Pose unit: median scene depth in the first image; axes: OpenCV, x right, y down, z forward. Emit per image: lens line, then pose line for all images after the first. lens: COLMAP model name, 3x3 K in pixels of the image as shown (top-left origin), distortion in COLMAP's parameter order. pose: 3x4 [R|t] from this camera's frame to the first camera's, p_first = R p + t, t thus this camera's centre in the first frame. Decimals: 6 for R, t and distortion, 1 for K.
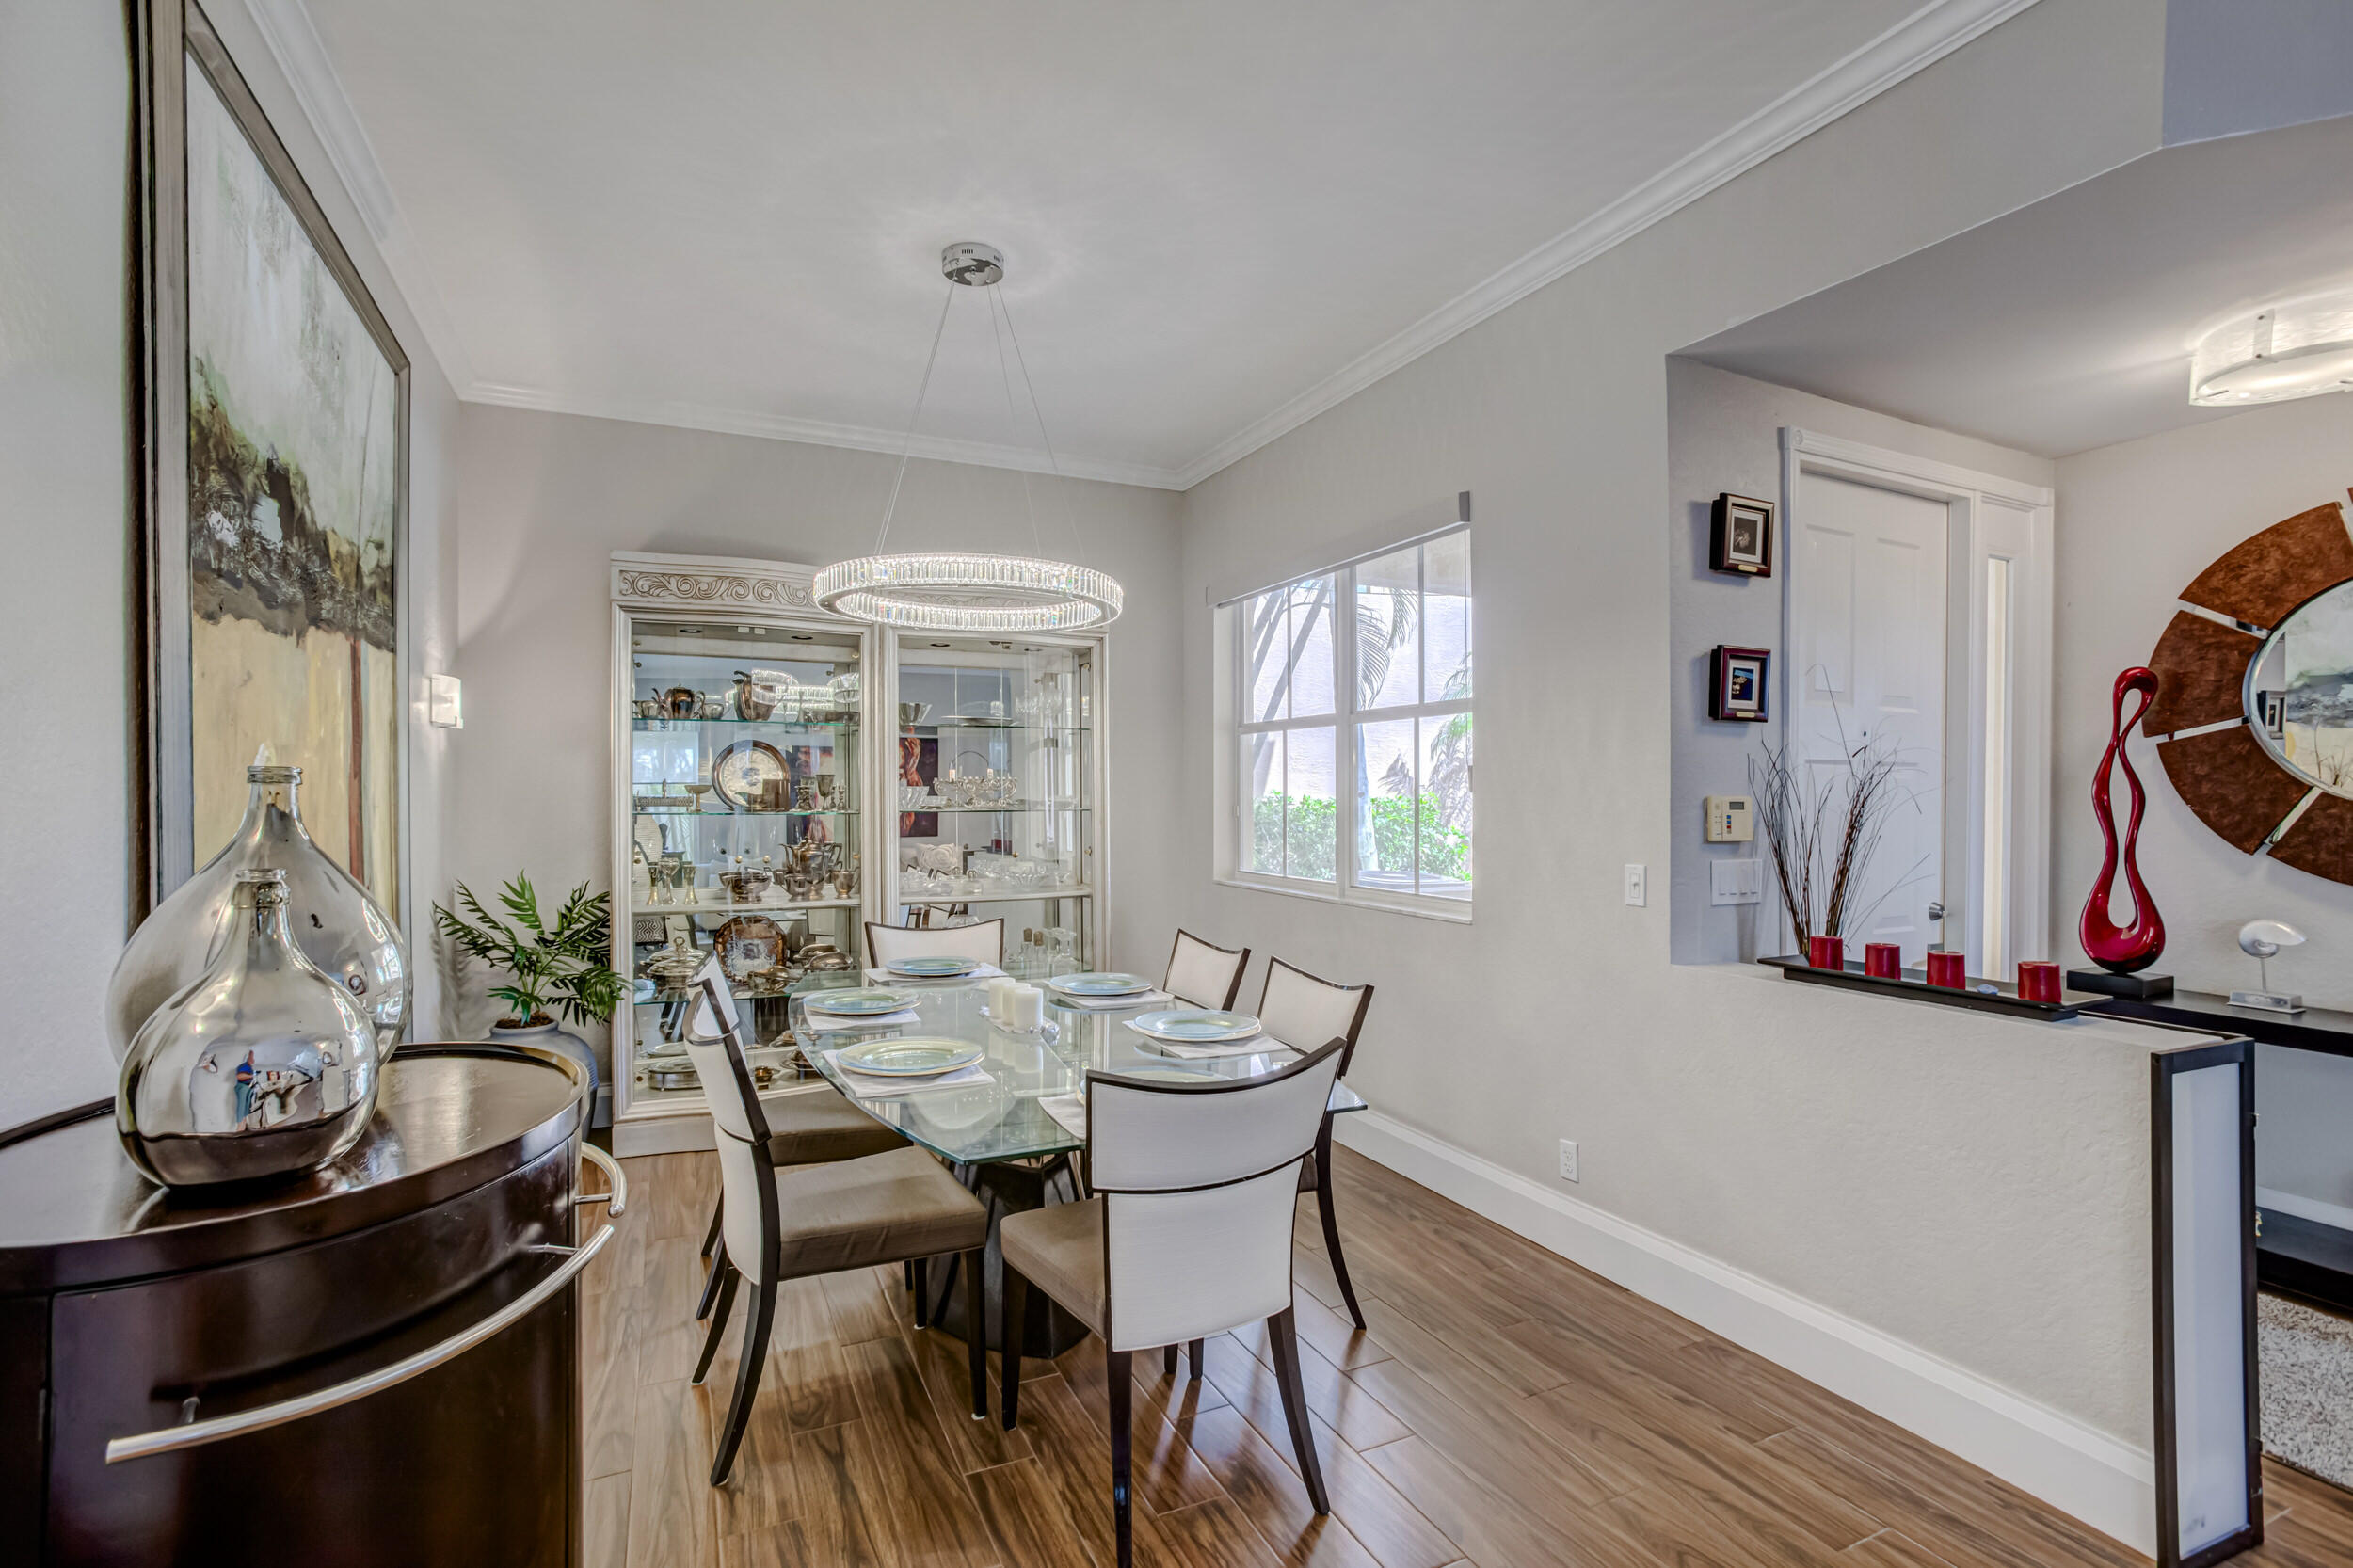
lens RADIAL K [[1085.3, 0, 1179.9], [0, 1085.3, 803.9], [0, 0, 1]] dist [-0.029932, 0.004456]
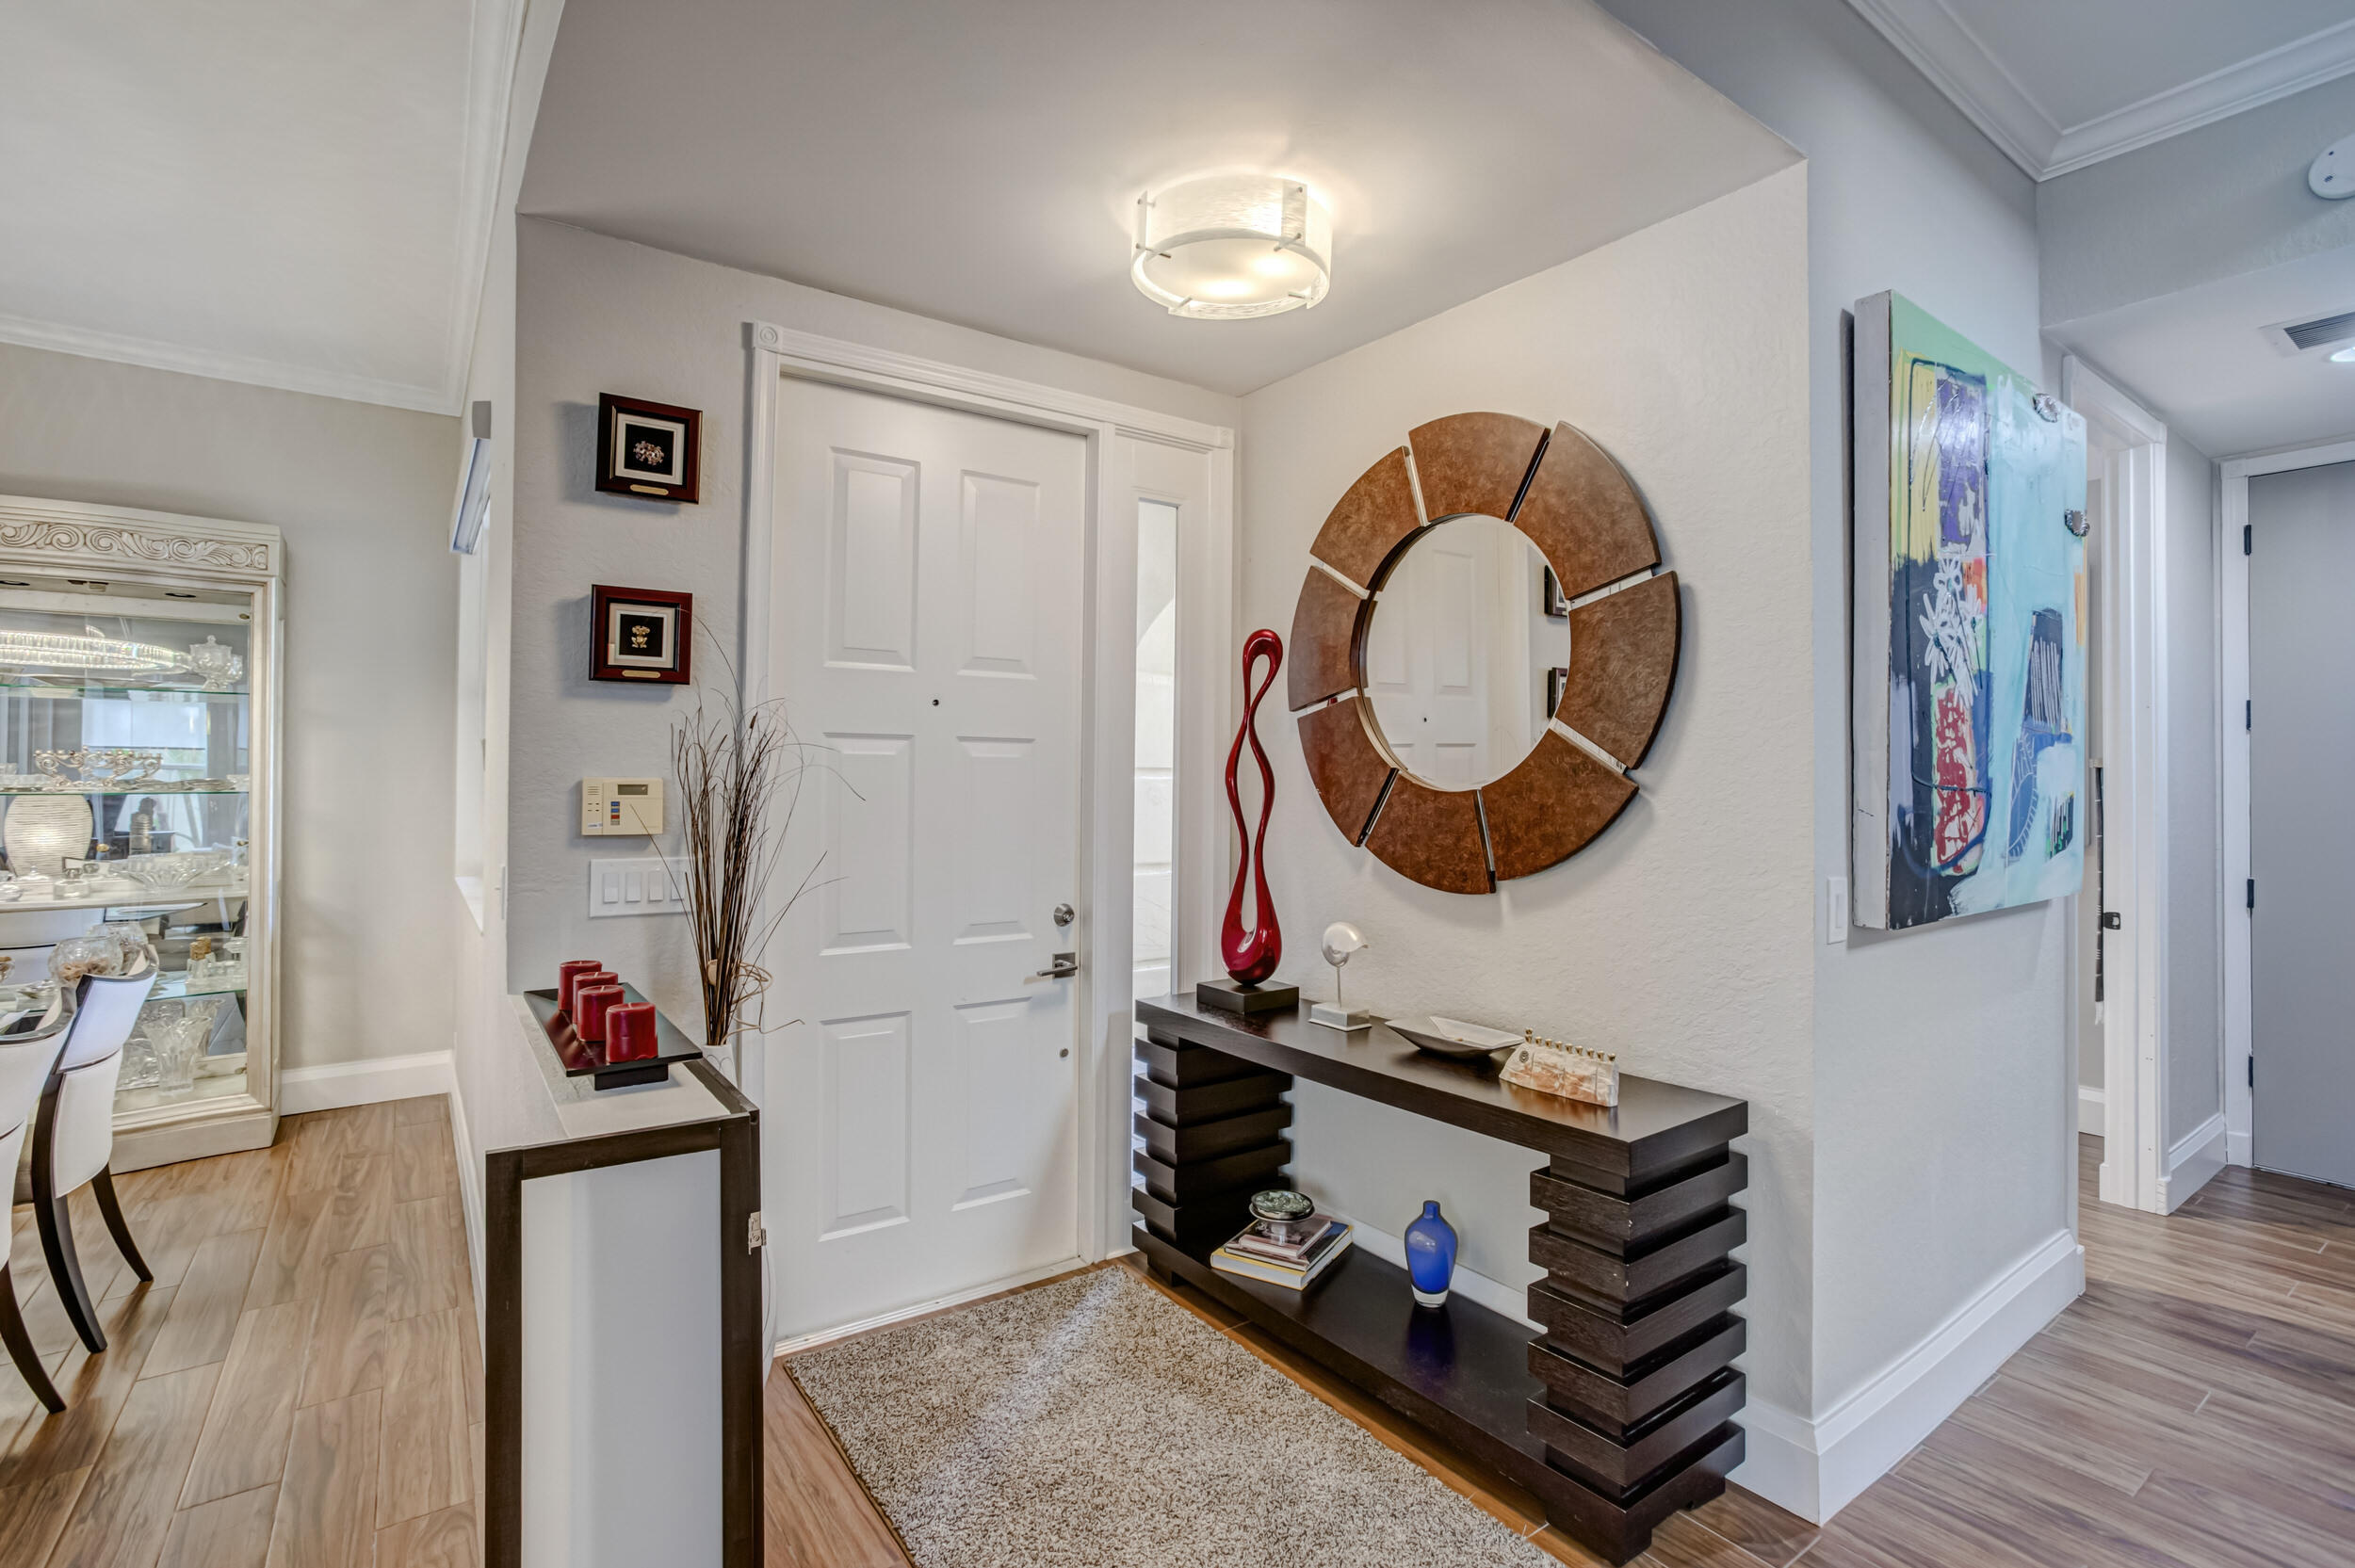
lens RADIAL K [[1086.1, 0, 1172.6], [0, 1086.1, 763.4], [0, 0, 1]] dist [-0.029932, 0.004456]
pose [[0.985533, 0.003824, 0.169439, 0.733881], [-0.000637, 0.999822, -0.018857, -0.002795], [-0.169481, 0.018476, 0.985360, 0.151589]]
